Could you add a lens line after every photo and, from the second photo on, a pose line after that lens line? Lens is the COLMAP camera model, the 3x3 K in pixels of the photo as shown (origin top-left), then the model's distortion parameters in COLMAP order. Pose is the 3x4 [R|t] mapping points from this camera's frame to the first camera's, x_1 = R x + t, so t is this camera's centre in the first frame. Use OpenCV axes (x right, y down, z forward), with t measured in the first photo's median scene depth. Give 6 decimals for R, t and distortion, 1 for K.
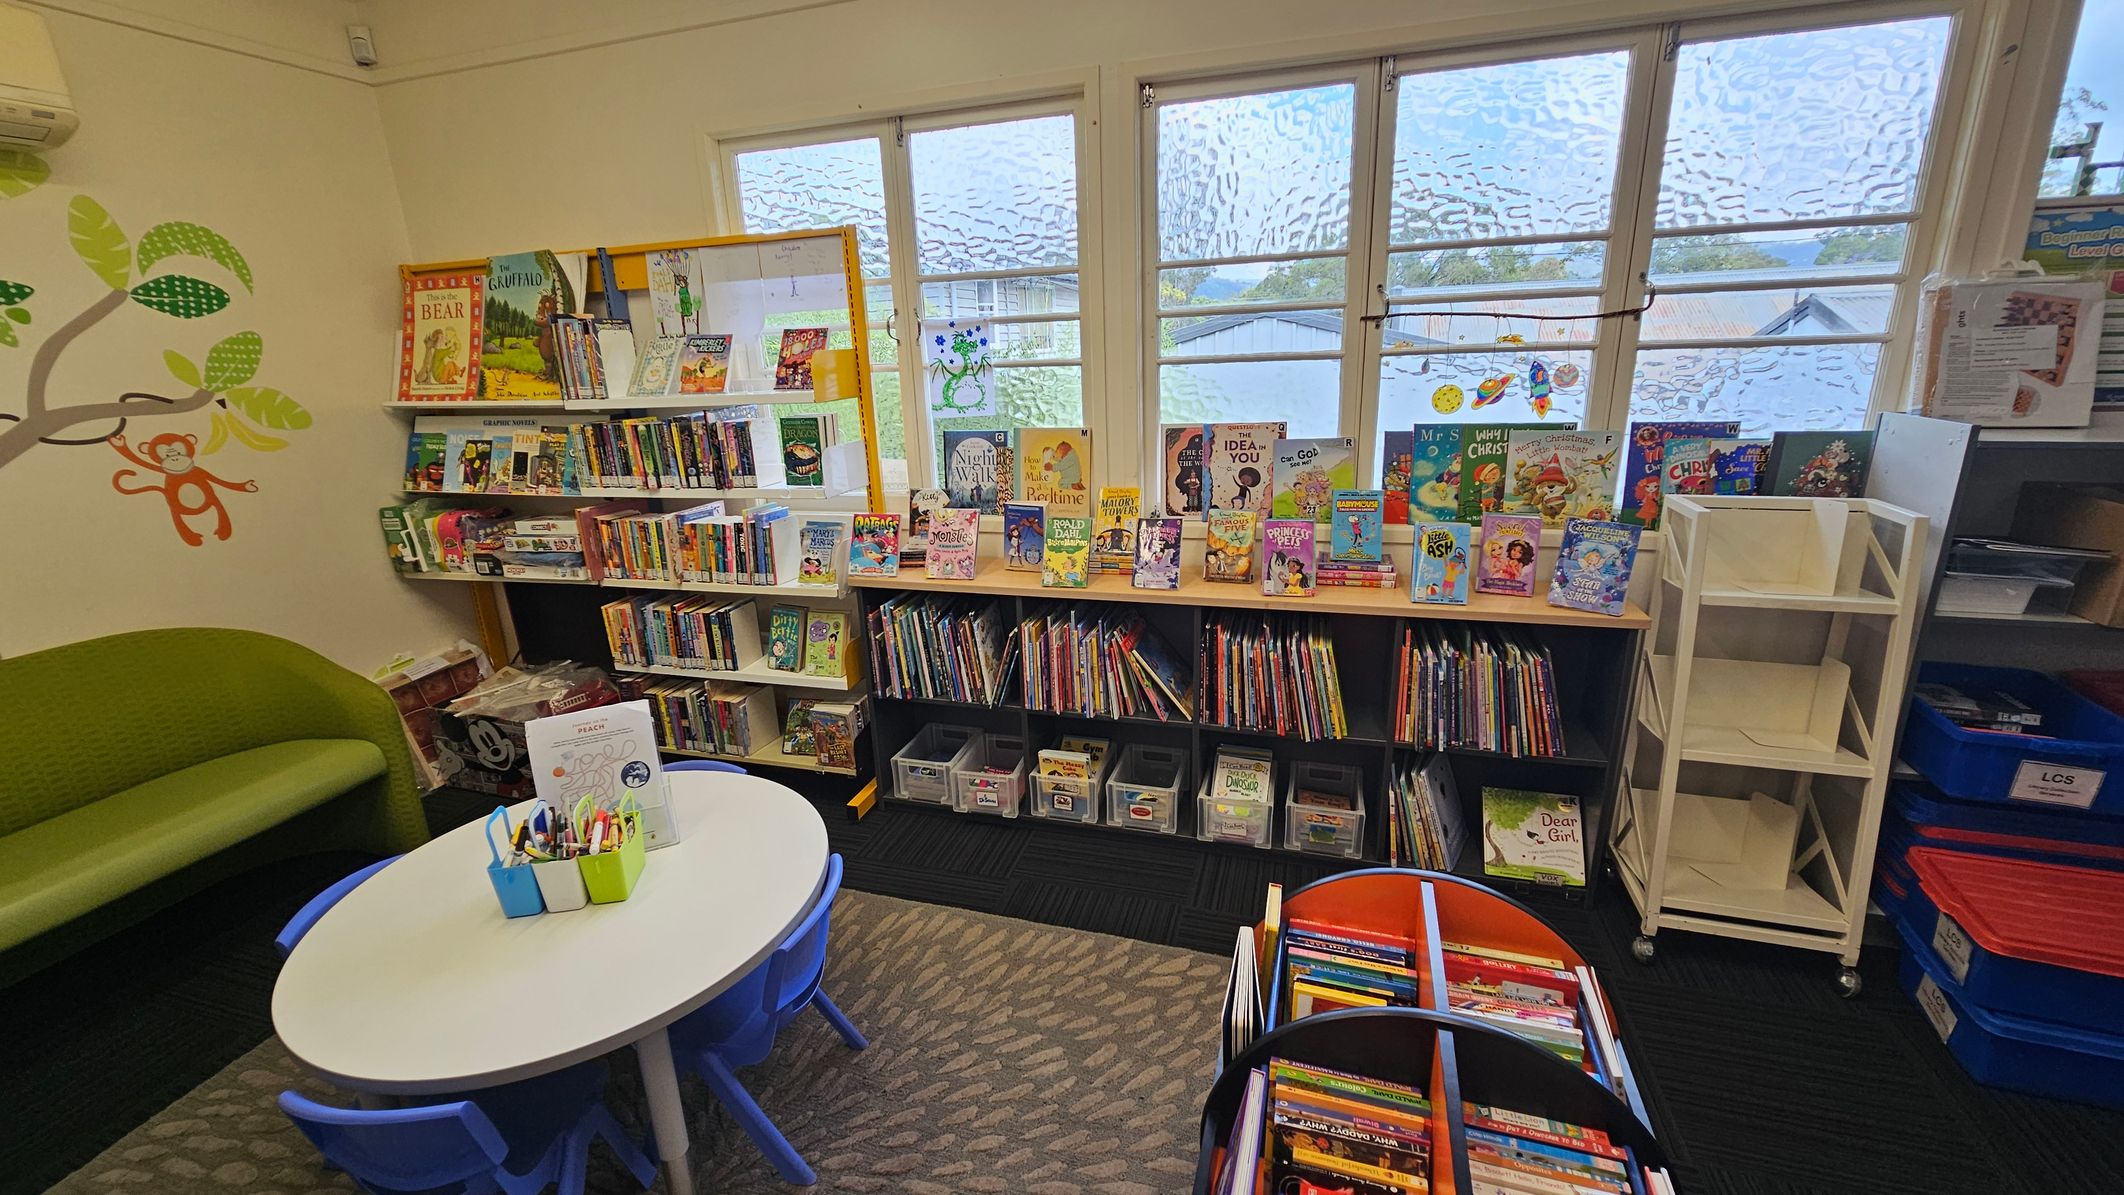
lens RADIAL K [[871.6, 0, 1044.7], [0, 871.6, 595.3], [0, 0, 1]] dist [-0.000904, 0.000477]
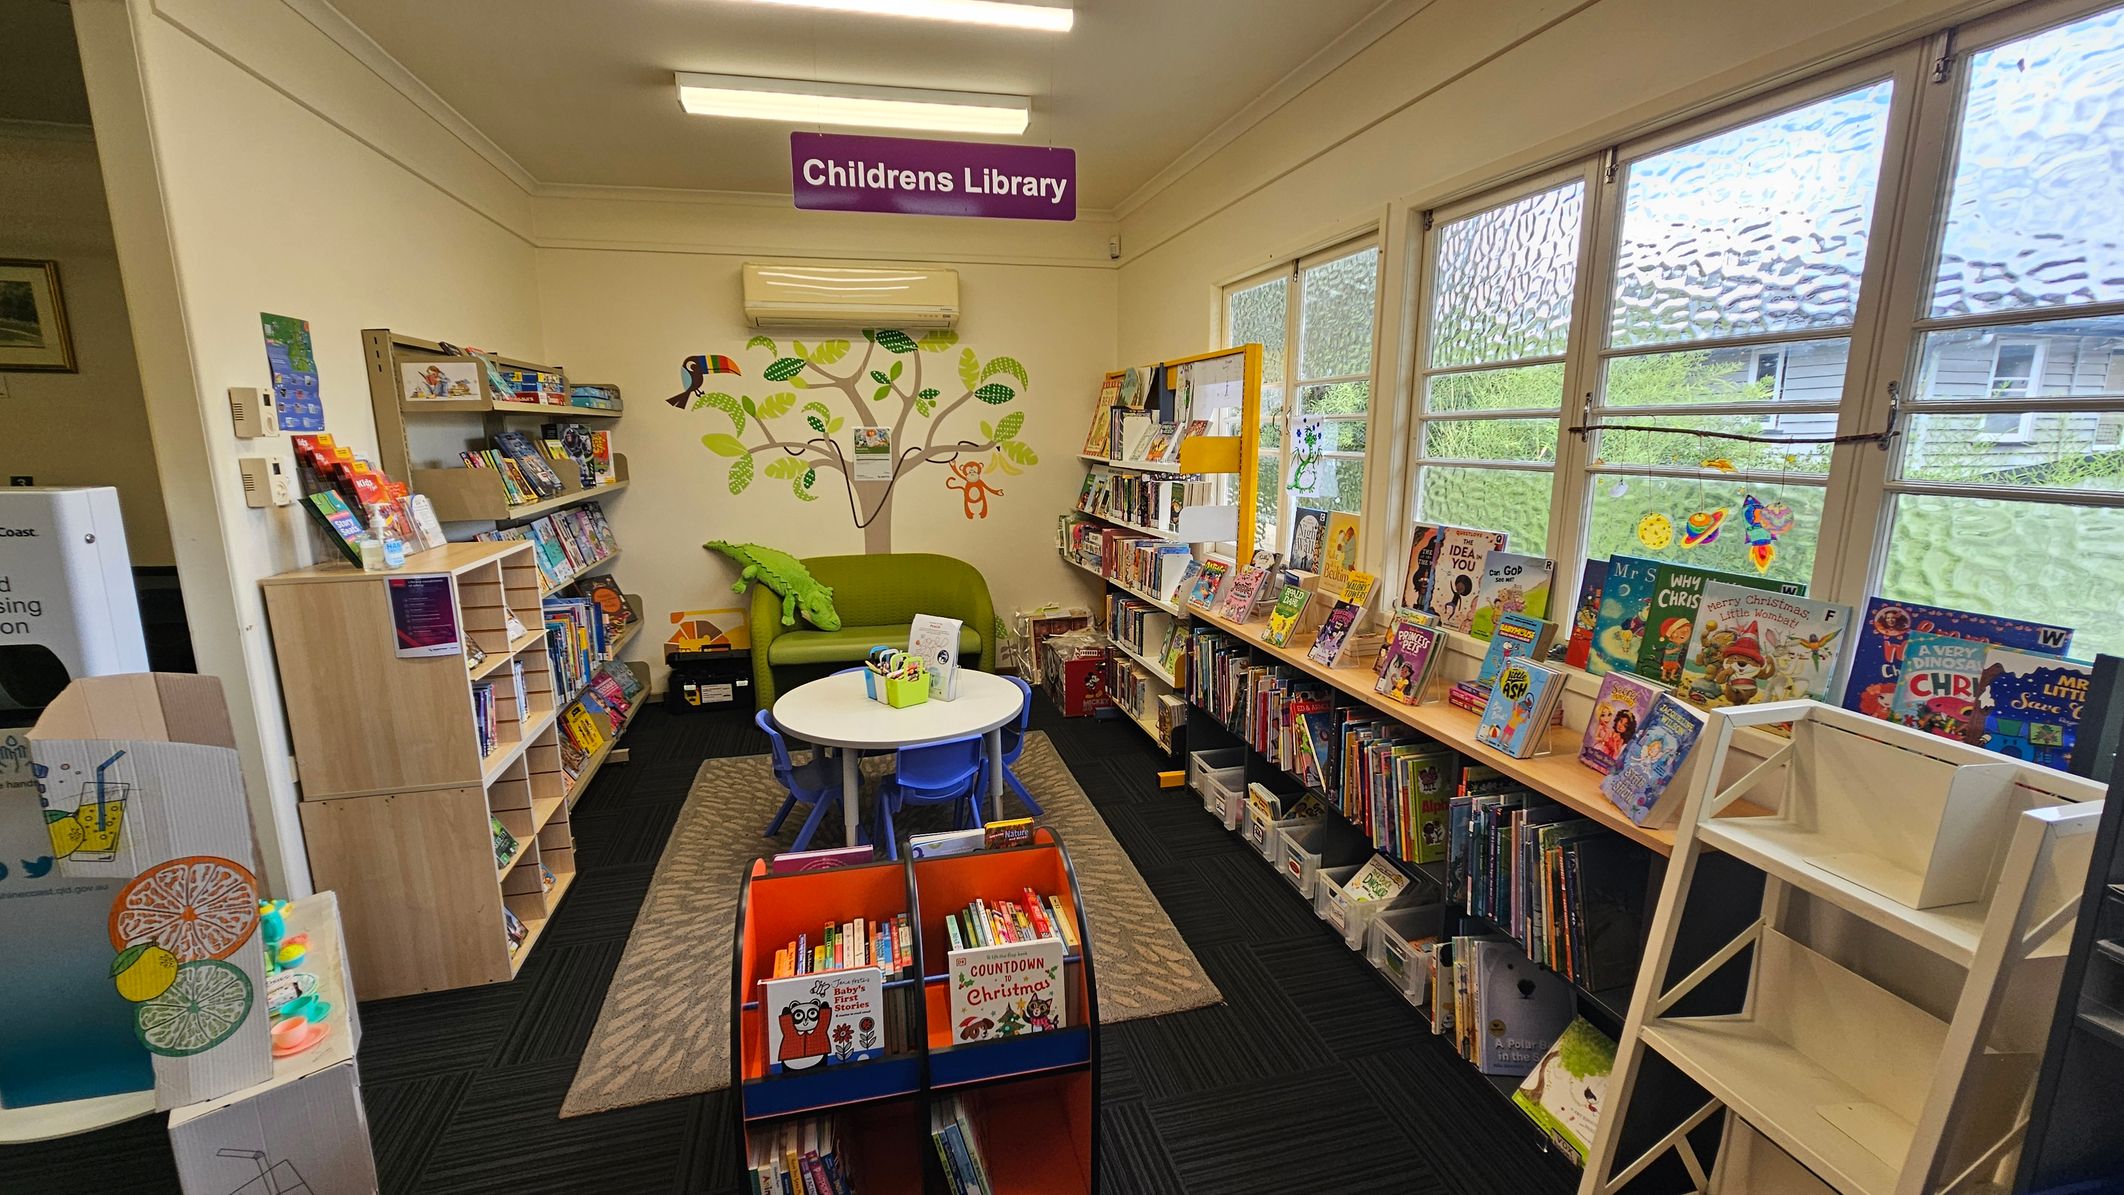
lens RADIAL K [[870.1, 0, 1055.8], [0, 870.1, 590.7], [0, 0, 1]] dist [0.001224, -0.000361]
pose [[0.526730, 0.193675, -0.827675, 0.751216], [-0.259985, 0.963743, 0.060061, -0.066962], [0.809298, 0.183547, 0.557985, 0.096309]]
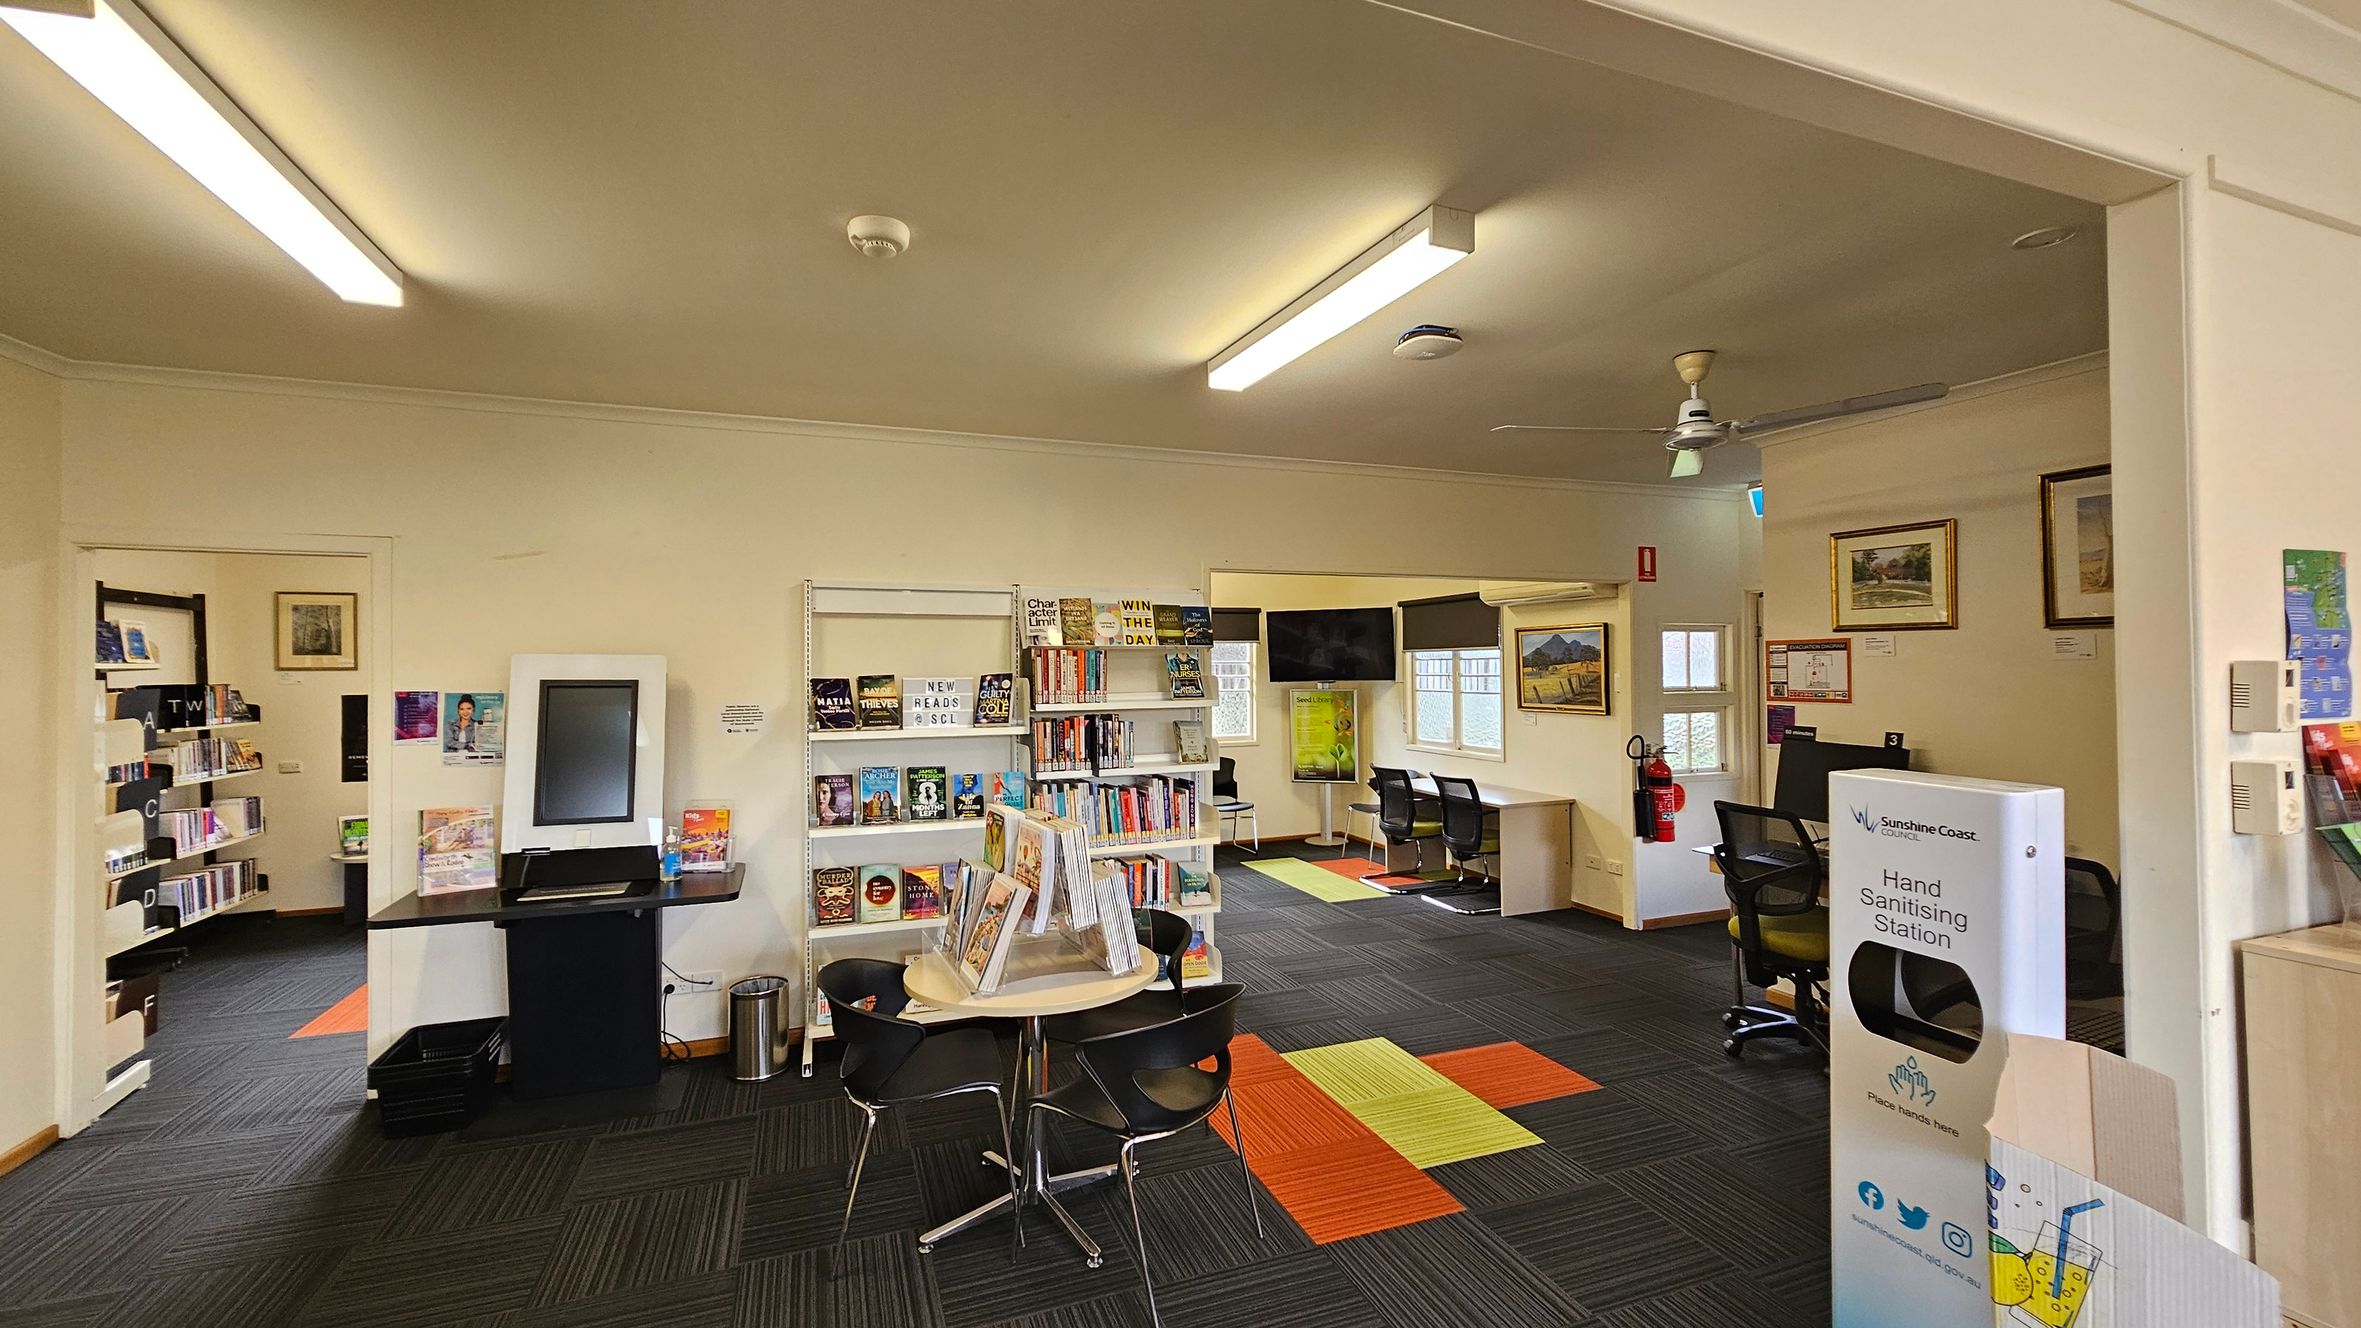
lens RADIAL K [[969.2, 0, 1170.0], [0, 969.2, 659.7], [0, 0, 1]] dist [-0.000061, -0.000653]
pose [[-0.789856, 0.040336, -0.611964, 0.580287], [-0.135329, 0.961776, 0.238060, -0.058458], [0.598175, 0.270850, -0.754206, -0.043479]]
